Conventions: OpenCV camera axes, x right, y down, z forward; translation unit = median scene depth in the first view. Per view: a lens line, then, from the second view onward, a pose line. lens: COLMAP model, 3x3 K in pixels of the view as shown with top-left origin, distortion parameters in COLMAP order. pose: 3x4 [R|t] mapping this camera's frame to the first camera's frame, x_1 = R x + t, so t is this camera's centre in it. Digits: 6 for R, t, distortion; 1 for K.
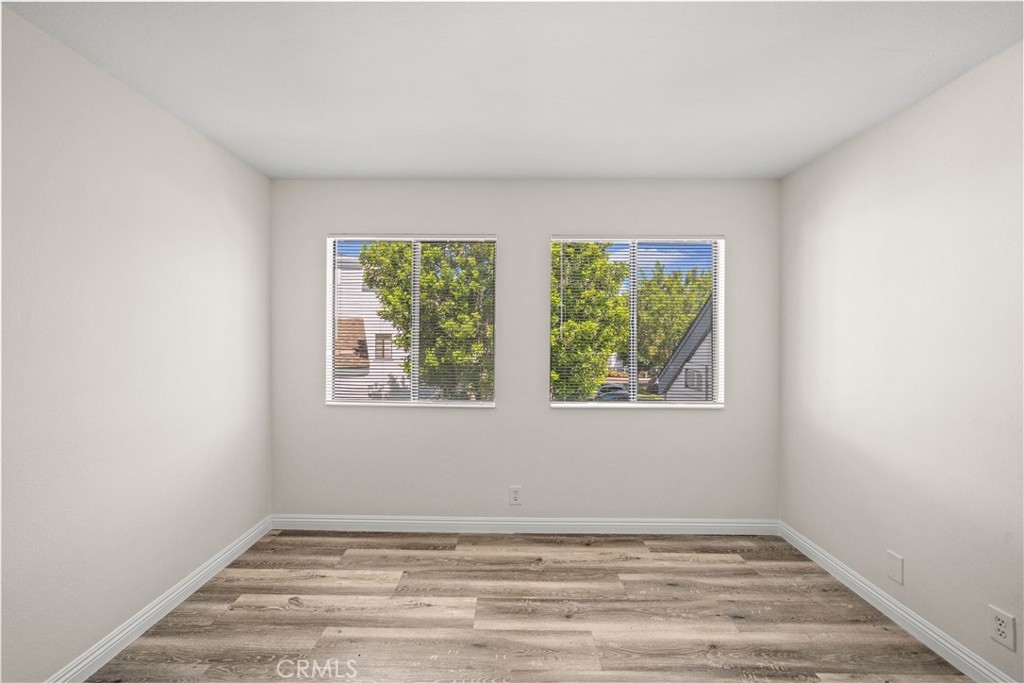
lens RADIAL K [[415.9, 0, 510.7], [0, 415.9, 336.6], [0, 0, 1]] dist [0.001618, -0.000078]
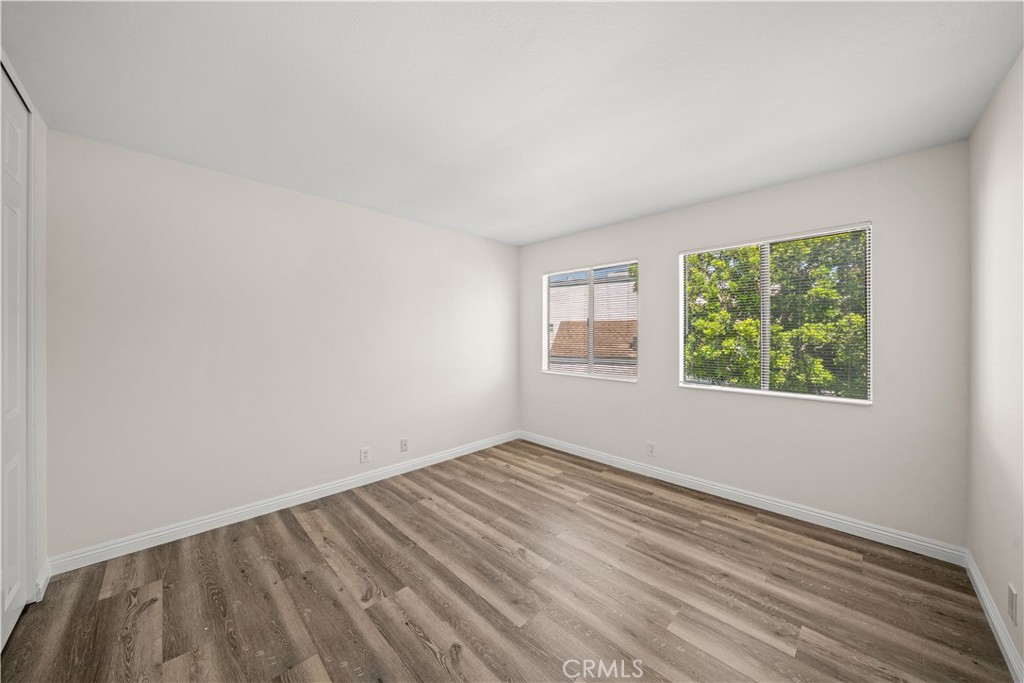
lens RADIAL K [[355.1, 0, 512.0], [0, 355.1, 339.0], [0, 0, 1]] dist [0.001156, -0.000206]
pose [[0.712024, 0.001110, -0.702154, 0.595900], [0.006503, 0.999945, 0.008176, 0.013030], [0.702125, -0.010388, 0.711978, -0.161466]]
